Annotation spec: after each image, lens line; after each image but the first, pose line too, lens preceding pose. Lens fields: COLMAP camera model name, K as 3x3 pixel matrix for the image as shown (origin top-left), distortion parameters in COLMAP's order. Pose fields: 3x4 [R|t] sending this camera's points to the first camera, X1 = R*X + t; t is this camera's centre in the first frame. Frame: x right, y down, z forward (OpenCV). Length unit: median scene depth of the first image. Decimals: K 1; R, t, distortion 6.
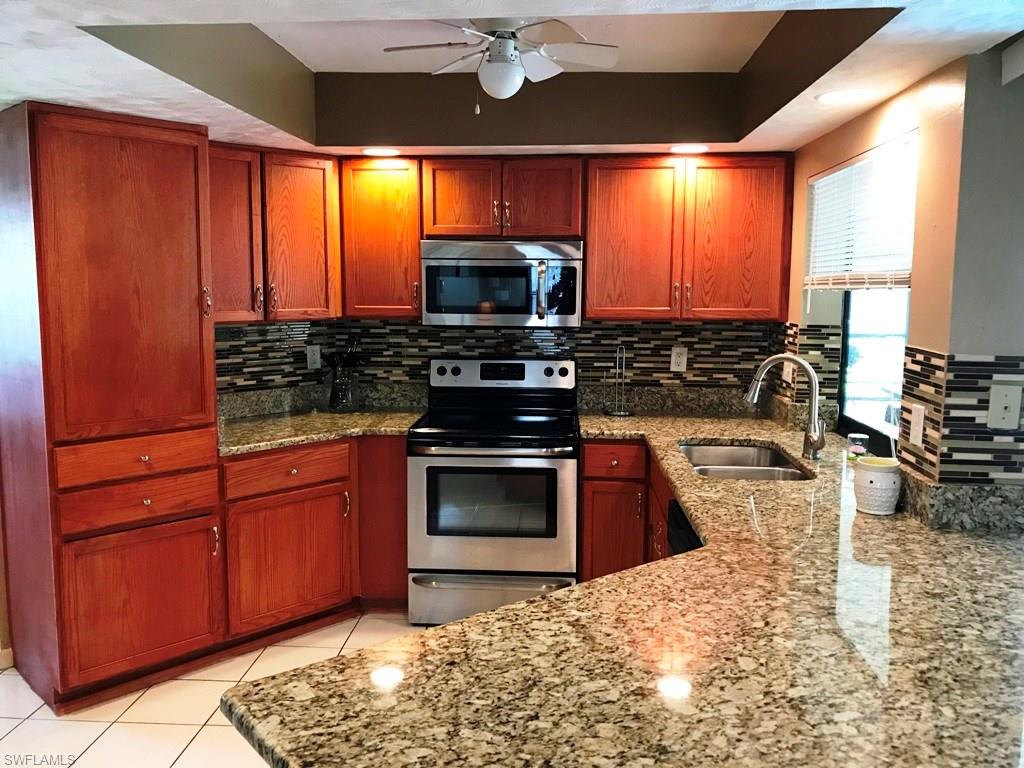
lens RADIAL K [[844.1, 0, 508.2], [0, 844.1, 373.4], [0, 0, 1]] dist [0.047051, -0.075235]
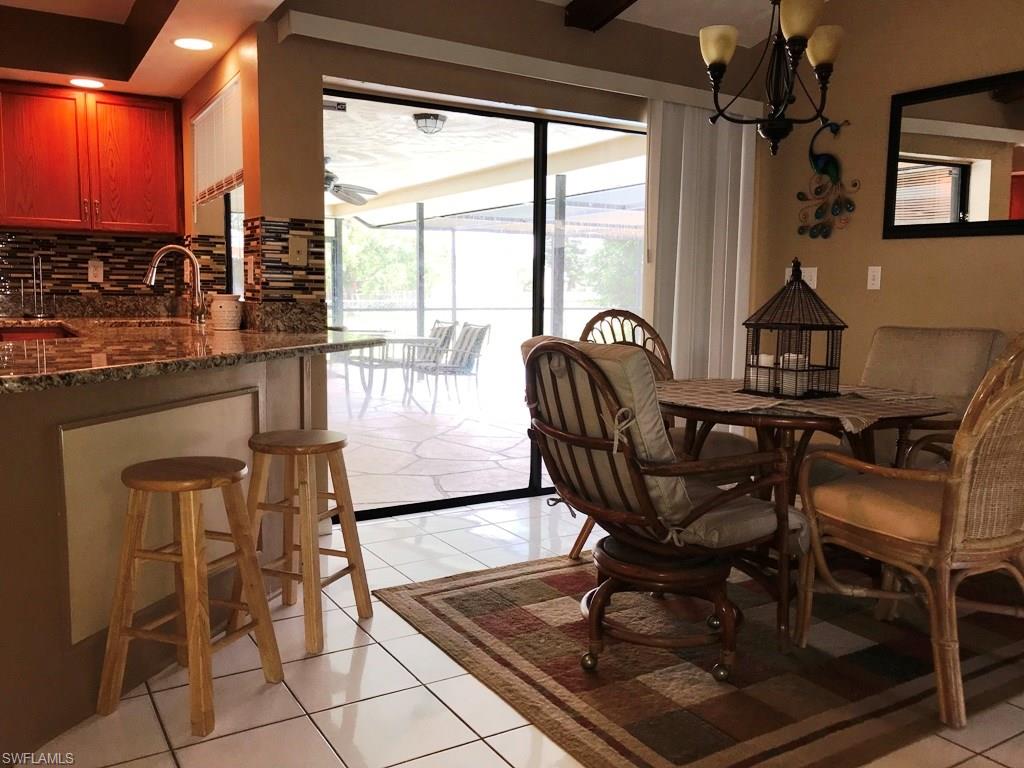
lens RADIAL K [[844.1, 0, 501.9], [0, 844.1, 383.3], [0, 0, 1]] dist [0.047051, -0.075235]
pose [[0.825124, -0.058672, 0.561897, -0.002051], [0.058145, 0.998130, 0.018838, 0.162628], [-0.561952, 0.017128, 0.826993, -0.301797]]
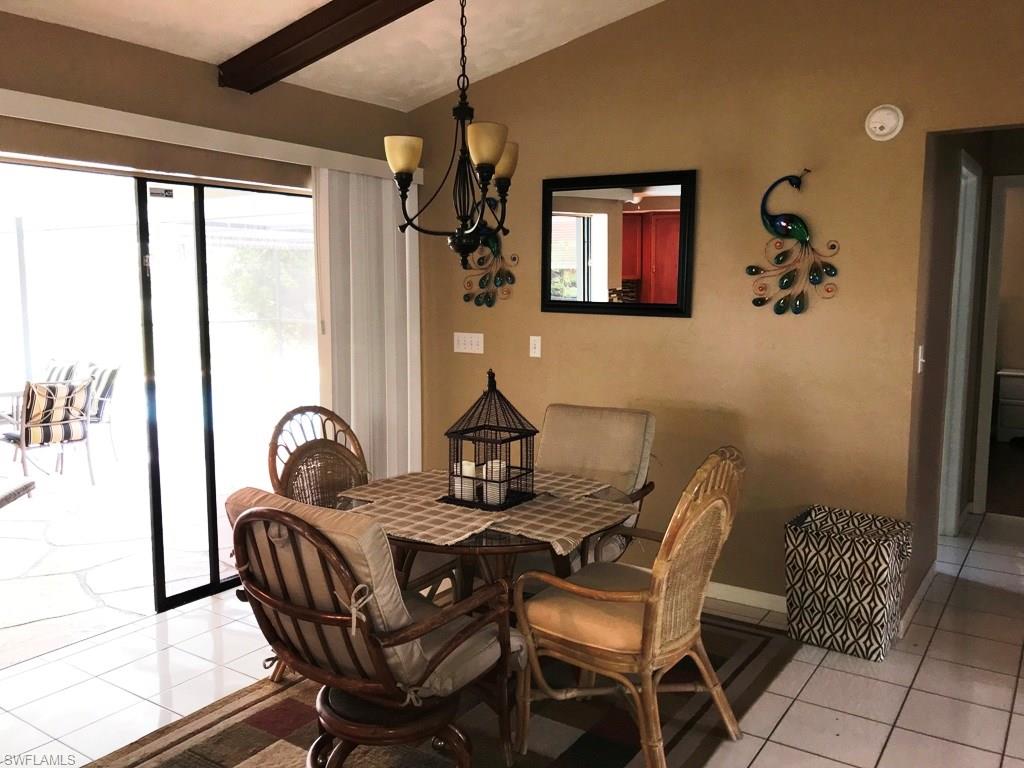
lens RADIAL K [[844.1, 0, 508.3], [0, 844.1, 386.1], [0, 0, 1]] dist [0.047051, -0.075235]
pose [[0.511181, -0.109440, 0.852477, -0.009825], [0.099909, 0.992702, 0.067532, 0.049771], [-0.853646, 0.050649, 0.518385, -0.243773]]
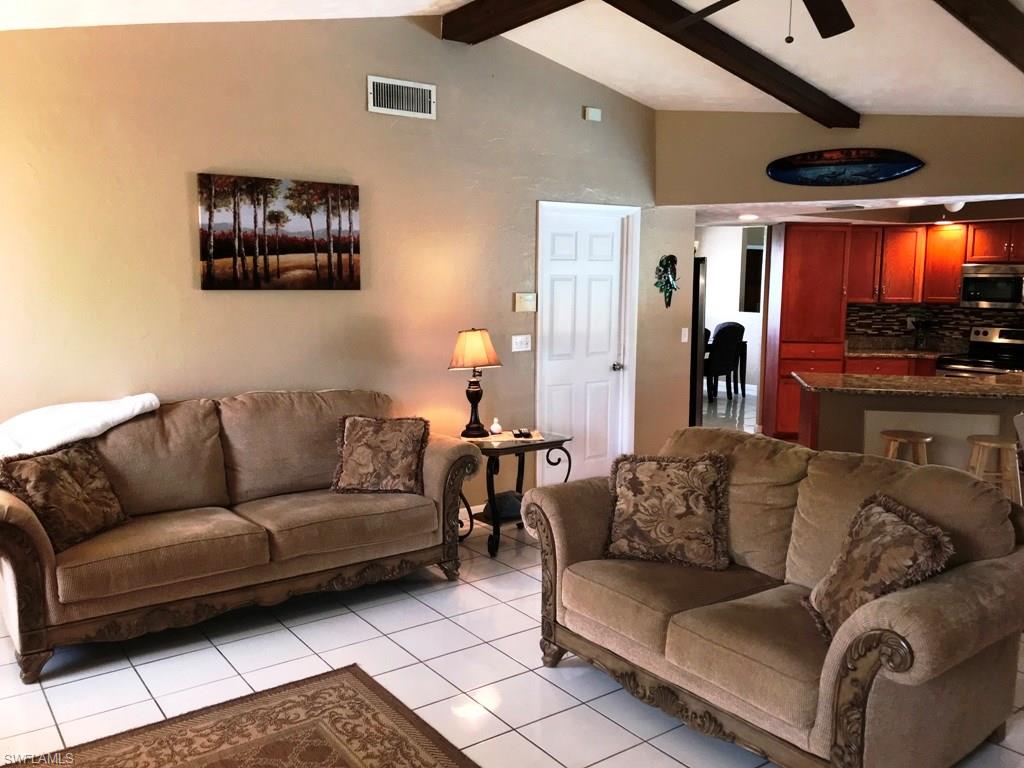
lens RADIAL K [[844.1, 0, 513.0], [0, 844.1, 386.7], [0, 0, 1]] dist [0.047051, -0.075235]
pose [[0.642527, 0.097014, -0.760097, 0.782725], [-0.090737, 0.994607, 0.050243, 0.127182], [0.760872, 0.036686, 0.647864, -1.118605]]
